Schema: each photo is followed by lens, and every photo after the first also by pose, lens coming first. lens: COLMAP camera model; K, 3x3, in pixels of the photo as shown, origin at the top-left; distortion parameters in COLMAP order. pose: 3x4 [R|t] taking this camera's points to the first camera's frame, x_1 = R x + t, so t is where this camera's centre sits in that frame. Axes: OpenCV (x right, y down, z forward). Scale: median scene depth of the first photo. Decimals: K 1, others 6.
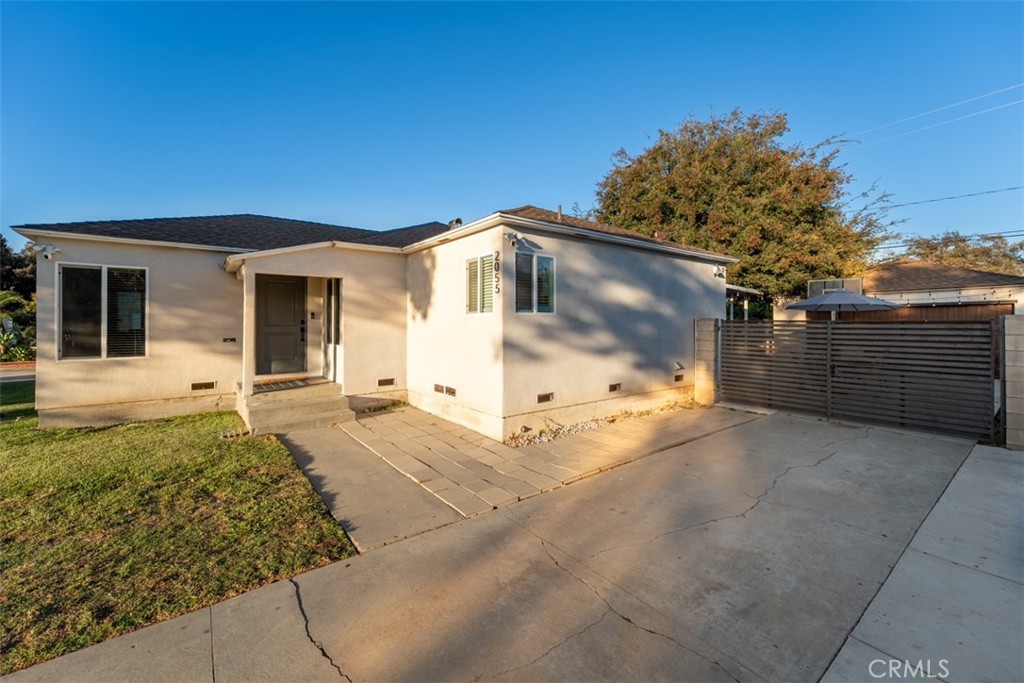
lens RADIAL K [[416.3, 0, 495.7], [0, 416.3, 327.3], [0, 0, 1]] dist [-0.000825, 0.000559]
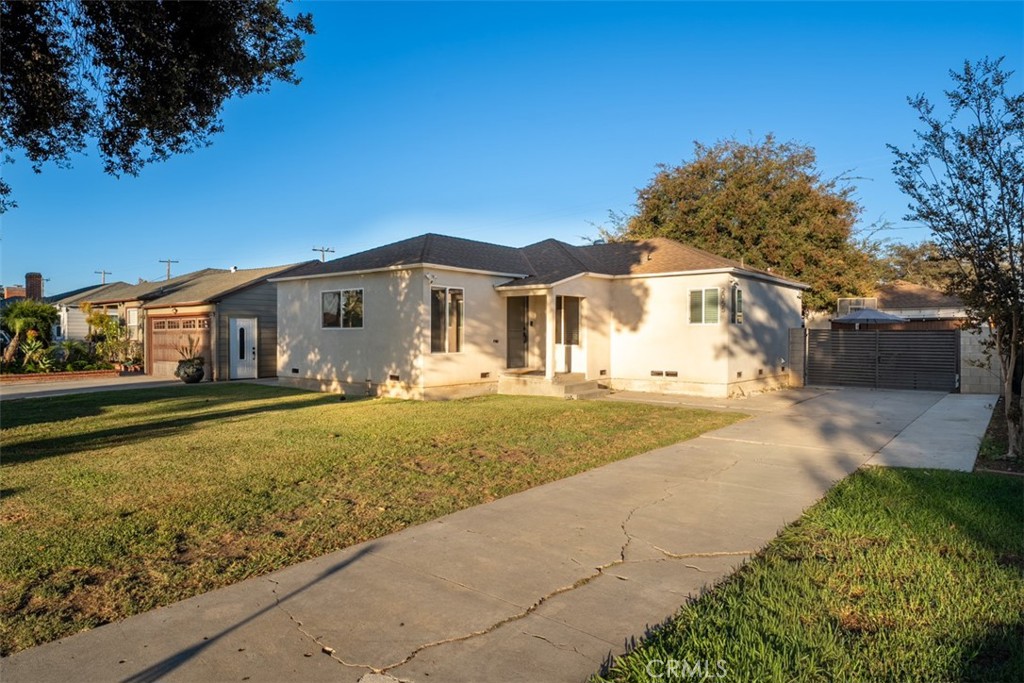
lens RADIAL K [[602.6, 0, 513.5], [0, 602.6, 342.4], [0, 0, 1]] dist [0.002845, -0.000183]
pose [[0.973056, 0.001266, 0.230564, -0.662793], [-0.001683, 0.999997, 0.001611, 0.019561], [-0.230561, -0.001956, 0.973056, -0.573892]]
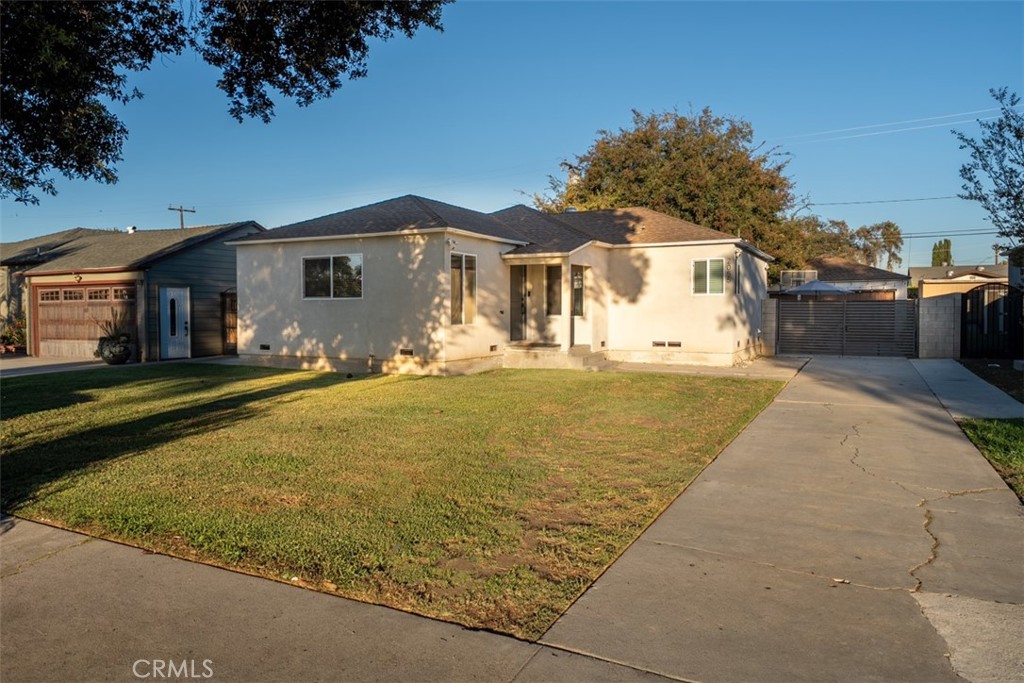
lens RADIAL K [[652.3, 0, 518.2], [0, 652.3, 333.7], [0, 0, 1]] dist [0.005563, -0.001995]
pose [[0.904555, -0.014277, 0.426118, -0.924409], [0.003122, 0.999634, 0.026865, 0.026274], [-0.426346, -0.022971, 0.904268, -0.520212]]
